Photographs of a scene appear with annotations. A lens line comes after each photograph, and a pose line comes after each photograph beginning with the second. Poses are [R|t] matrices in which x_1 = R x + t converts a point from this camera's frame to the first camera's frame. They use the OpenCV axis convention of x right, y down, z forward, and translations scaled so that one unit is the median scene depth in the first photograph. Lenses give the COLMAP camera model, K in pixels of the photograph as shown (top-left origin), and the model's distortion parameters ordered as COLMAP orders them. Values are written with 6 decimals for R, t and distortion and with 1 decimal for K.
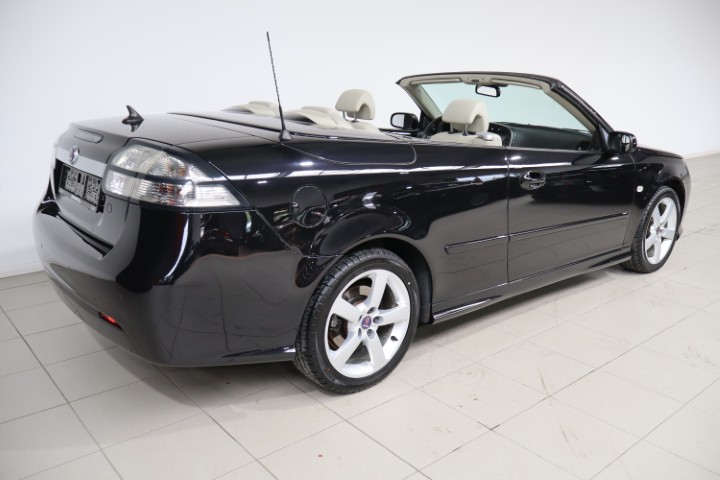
lens RADIAL K [[603.7, 0, 359.4], [0, 603.7, 238.3], [0, 0, 1]] dist [0.009742, 0.003384]
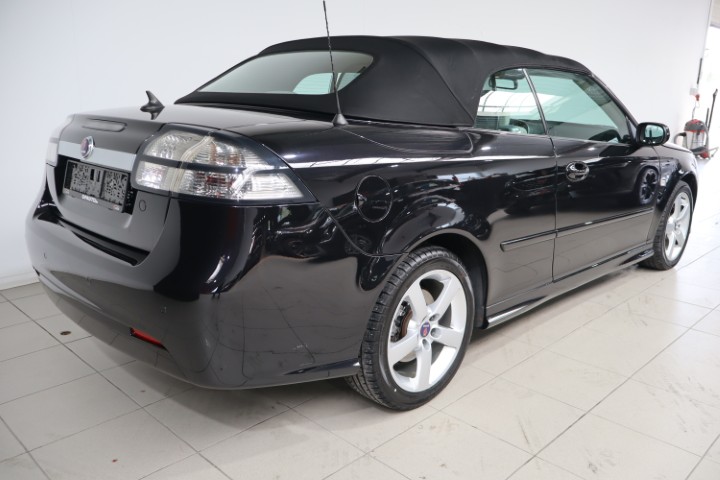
lens RADIAL K [[603.7, 0, 356.0], [0, 603.7, 245.9], [0, 0, 1]] dist [0.009742, 0.003384]
pose [[0.995864, -0.028536, 0.086260, -0.171654], [0.029493, 0.999516, -0.009848, 0.022052], [-0.085938, 0.012351, 0.996224, 0.114201]]
